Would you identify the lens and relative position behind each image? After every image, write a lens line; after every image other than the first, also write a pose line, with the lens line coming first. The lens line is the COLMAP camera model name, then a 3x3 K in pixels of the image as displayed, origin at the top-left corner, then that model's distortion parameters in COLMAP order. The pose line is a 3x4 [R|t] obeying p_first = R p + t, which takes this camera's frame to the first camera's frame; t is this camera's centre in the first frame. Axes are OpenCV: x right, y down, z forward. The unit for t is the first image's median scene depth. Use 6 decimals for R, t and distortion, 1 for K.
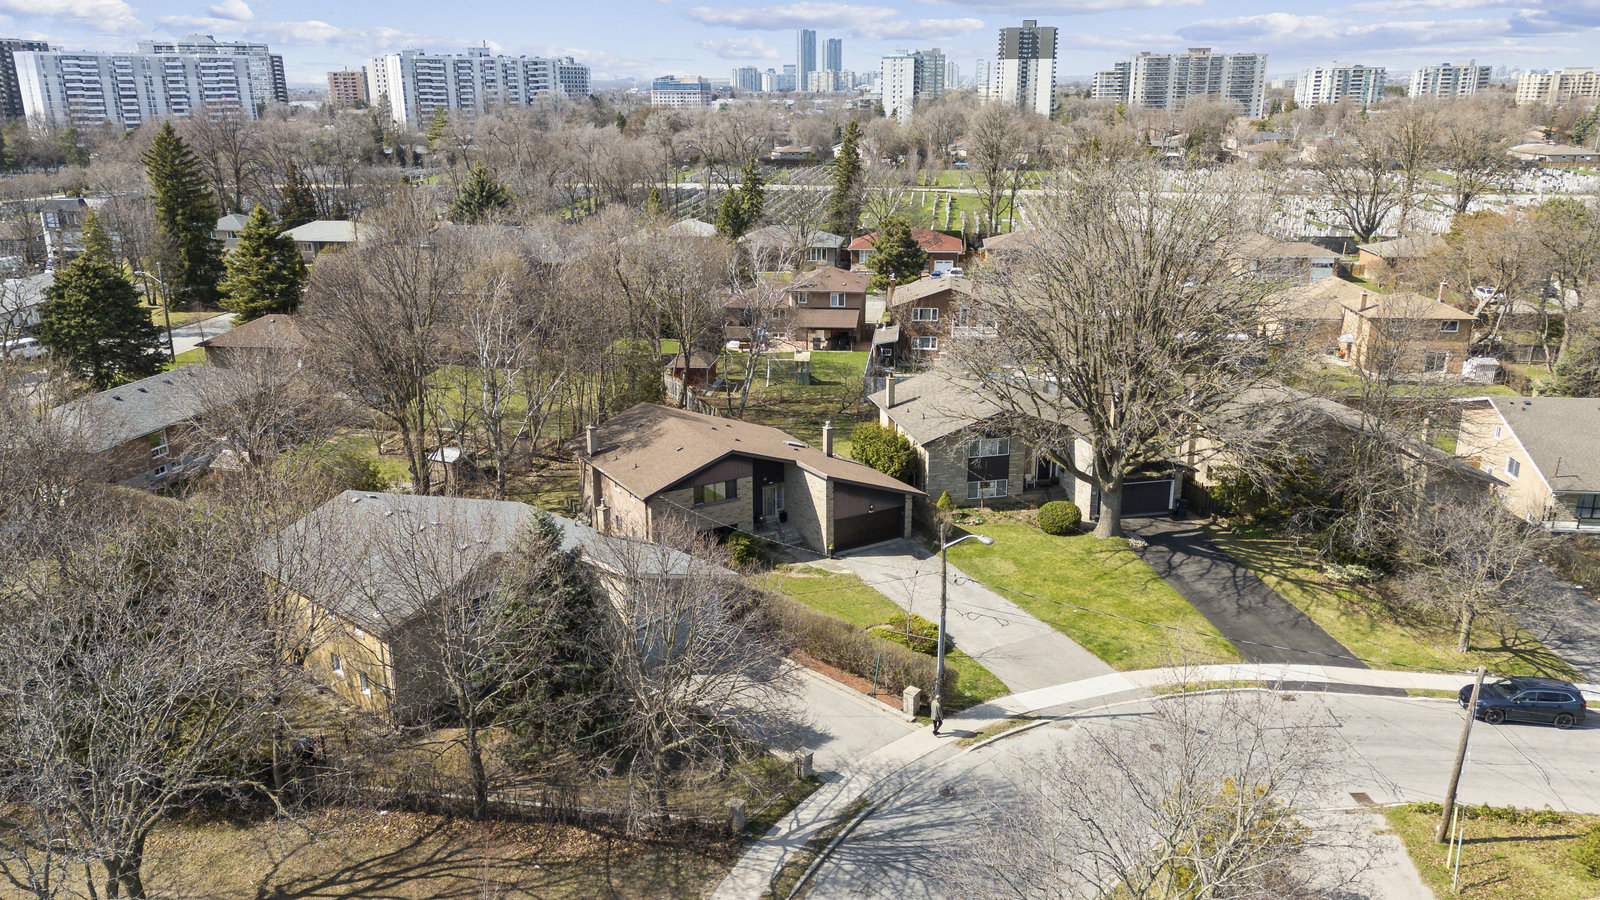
lens RADIAL K [[1171.2, 0, 800.0], [0, 1171.2, 450.0], [0, 0, 1]] dist [0.087266, -0.091313]
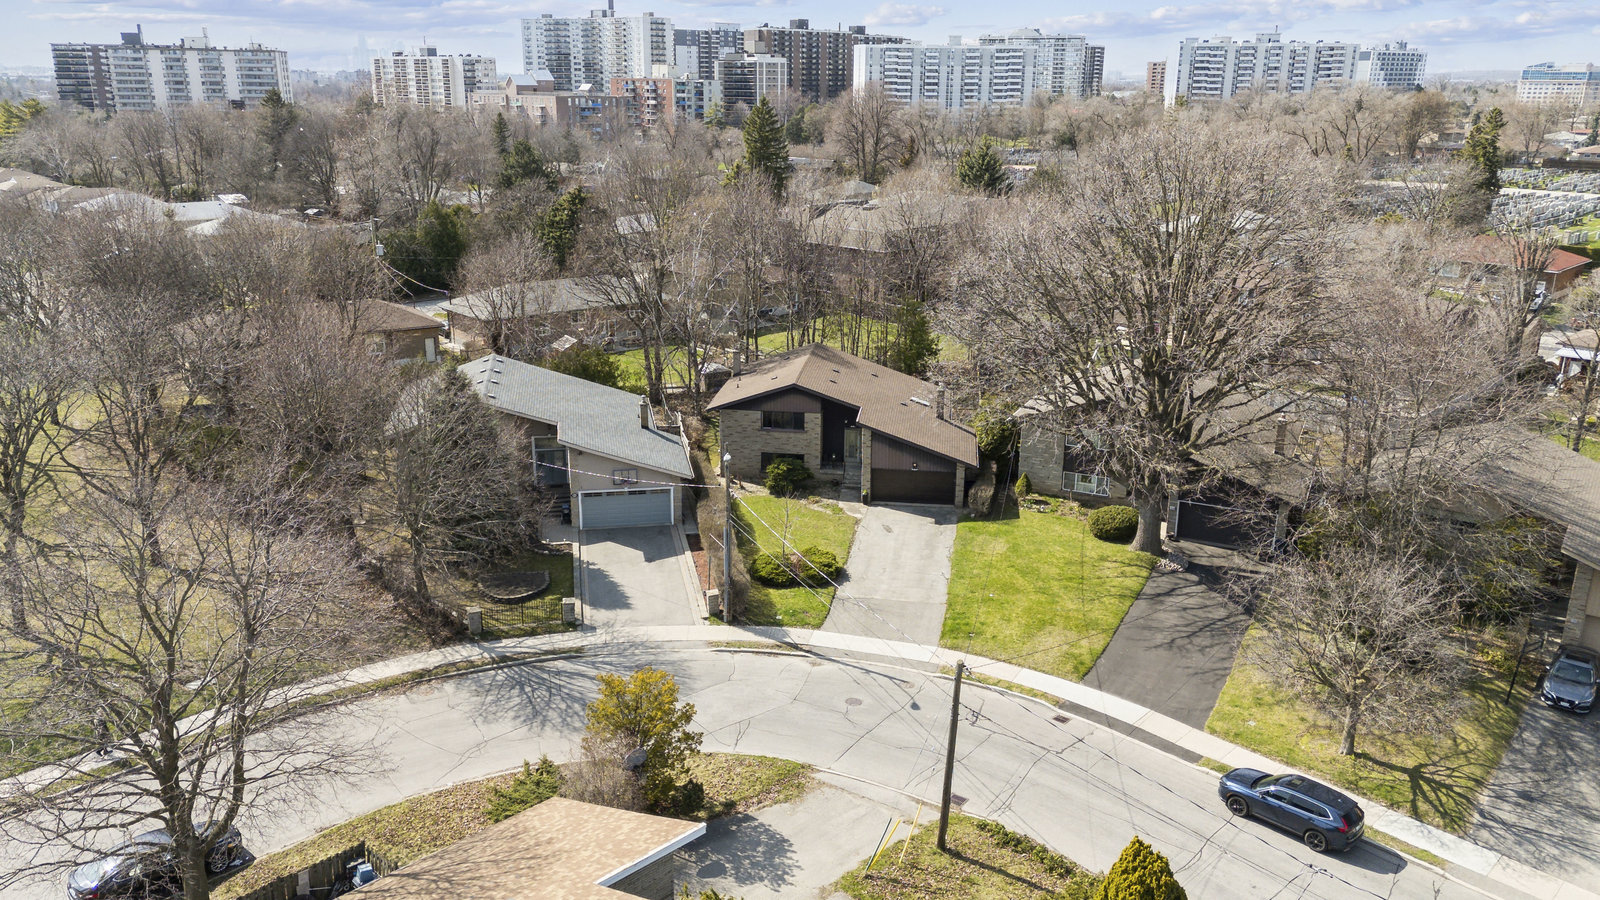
lens RADIAL K [[1215.8, 0, 800.0], [0, 1215.8, 450.0], [0, 0, 1]] dist [0.077915, -0.090013]
pose [[0.785833, 0.191275, -0.588116, 0.592902], [-0.193593, 0.979257, 0.059811, -0.007327], [0.587357, 0.066853, 0.806562, 0.089946]]
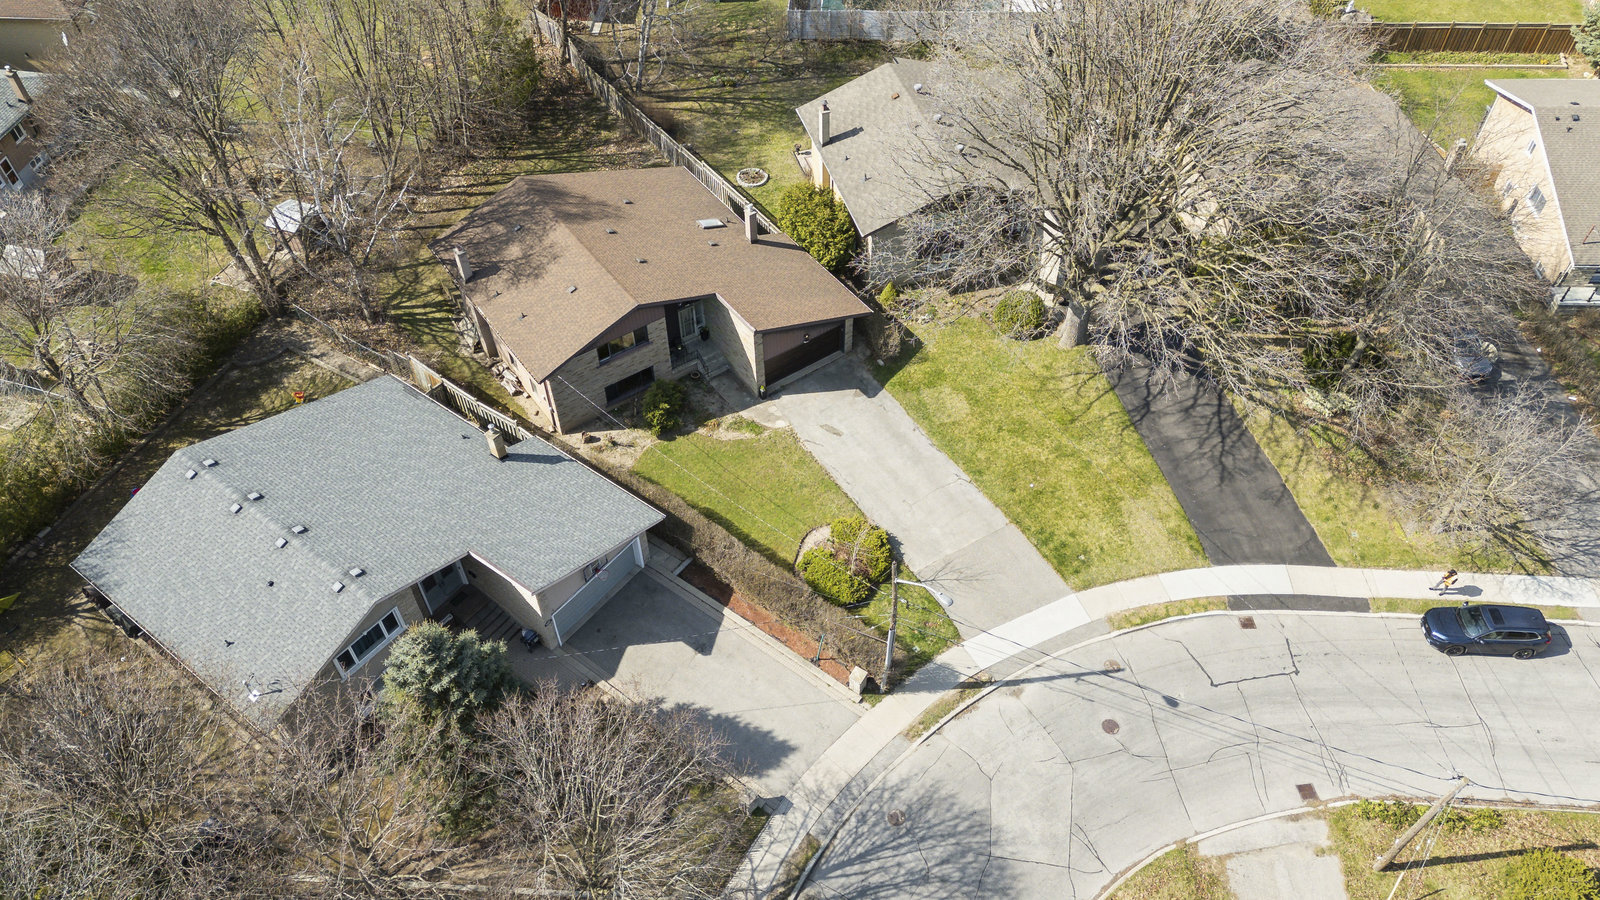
lens RADIAL K [[1171.2, 0, 800.0], [0, 1171.2, 450.0], [0, 0, 1]] dist [0.087266, -0.091313]
pose [[0.997304, -0.059486, 0.042972, 0.013820], [0.028886, 0.856526, 0.515295, -0.321830], [-0.067459, -0.512664, 0.855935, 0.214526]]
